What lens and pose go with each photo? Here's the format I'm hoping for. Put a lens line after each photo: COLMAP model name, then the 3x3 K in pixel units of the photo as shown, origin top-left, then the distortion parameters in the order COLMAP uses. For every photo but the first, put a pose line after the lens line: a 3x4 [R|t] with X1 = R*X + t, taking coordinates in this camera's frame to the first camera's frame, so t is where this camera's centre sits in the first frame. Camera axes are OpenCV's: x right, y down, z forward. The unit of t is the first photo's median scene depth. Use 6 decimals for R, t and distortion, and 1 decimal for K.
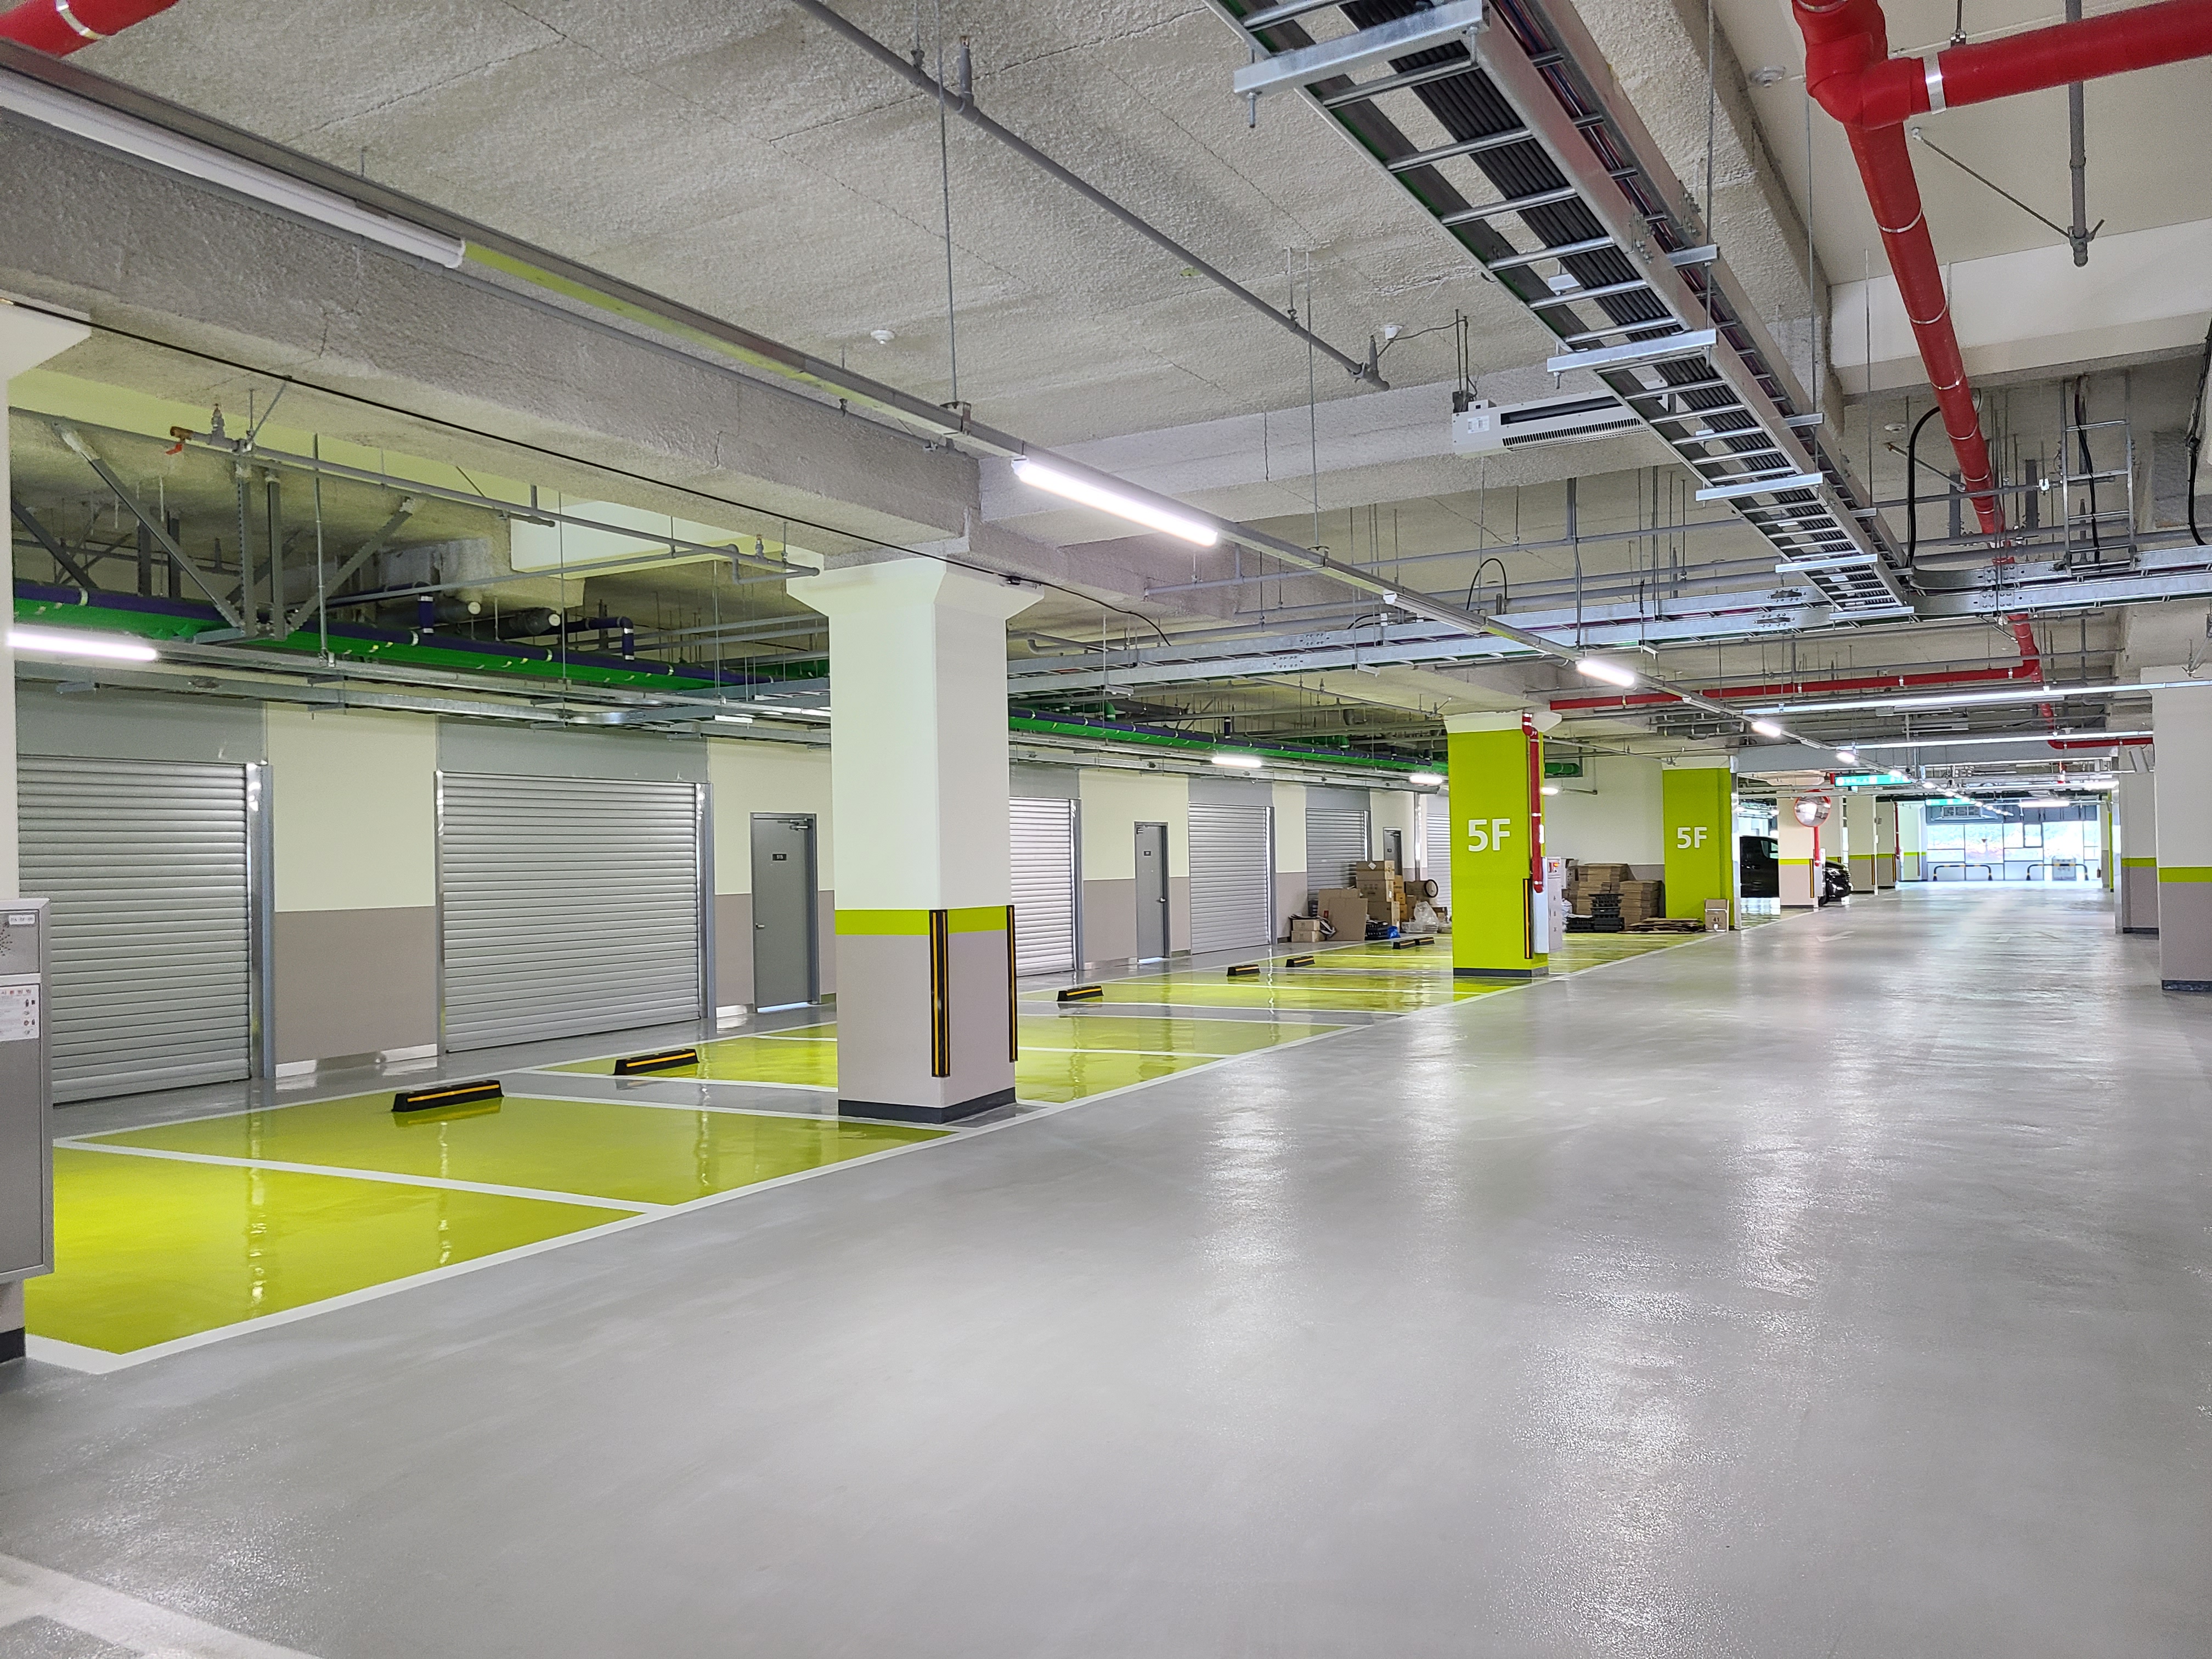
lens RADIAL K [[1668.3, 0, 1106.5], [0, 1668.3, 835.1], [0, 0, 1]] dist [0.008231, 0.002429]
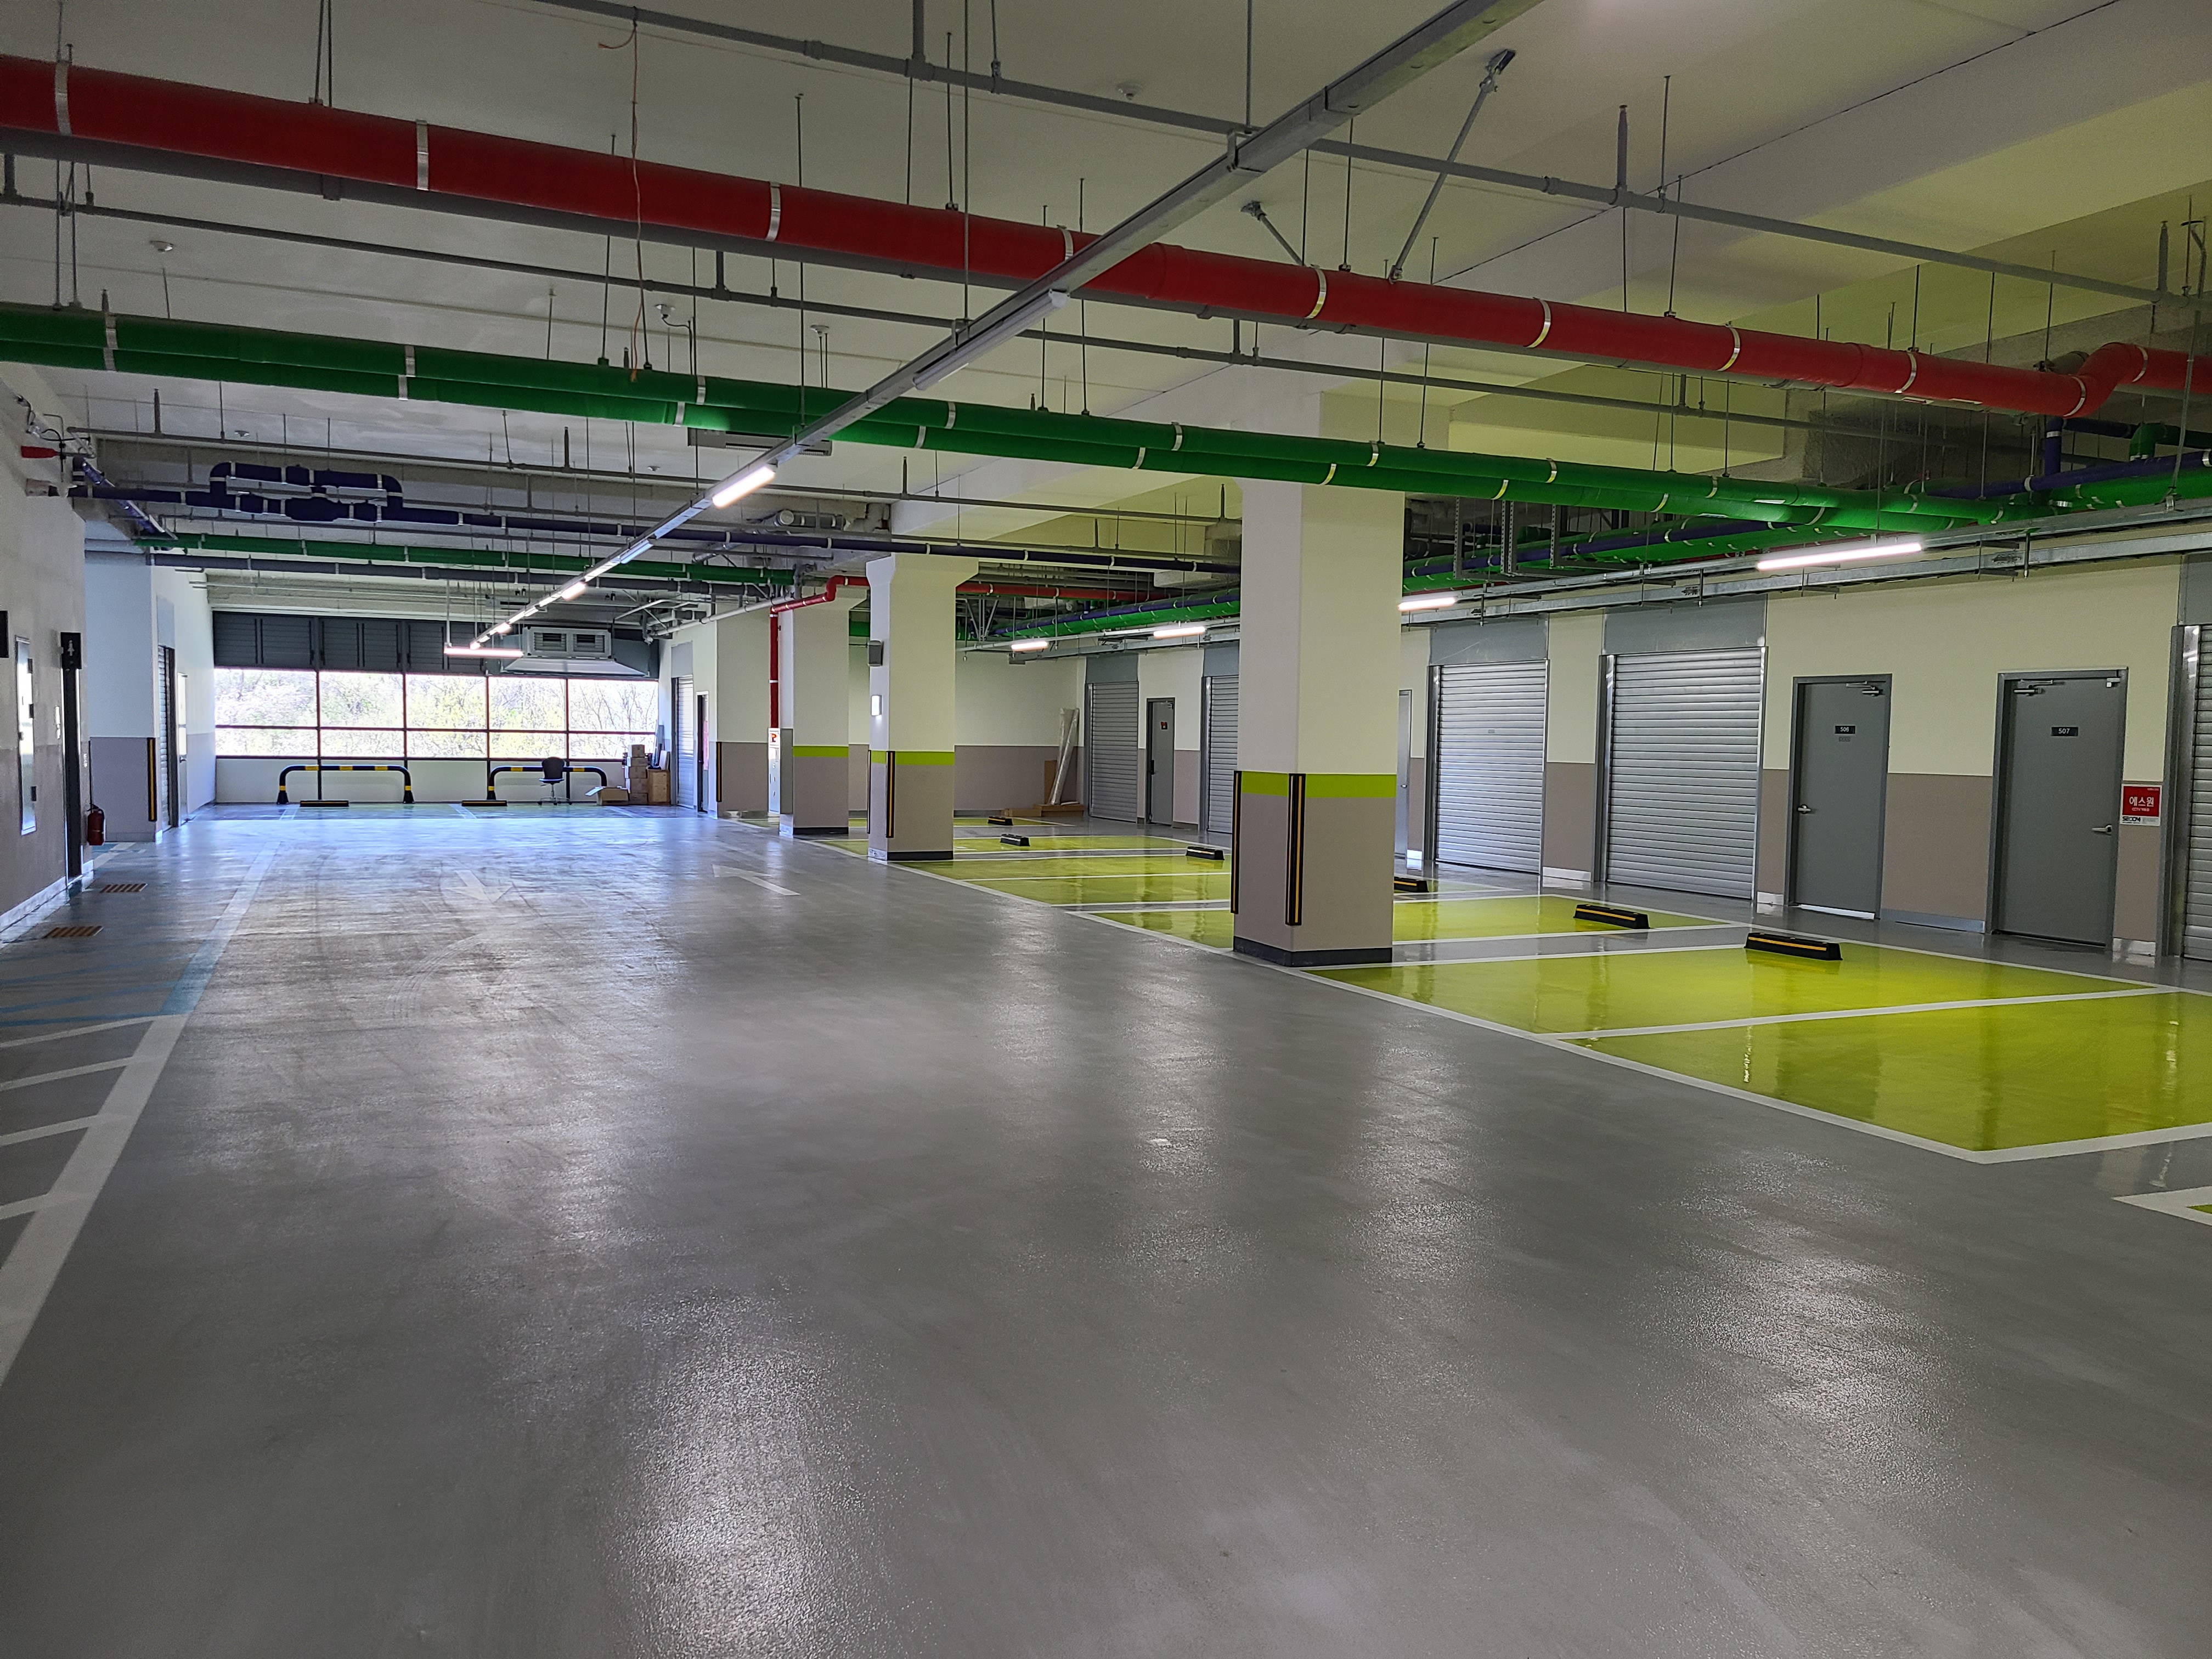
lens RADIAL K [[1668.3, 0, 1105.8], [0, 1668.3, 833.1], [0, 0, 1]] dist [0.008231, 0.002429]
pose [[-0.577431, 0.056242, -0.814500, 0.741139], [0.008920, 0.998000, 0.062588, 0.010116], [0.816391, 0.028875, -0.576778, 1.306686]]
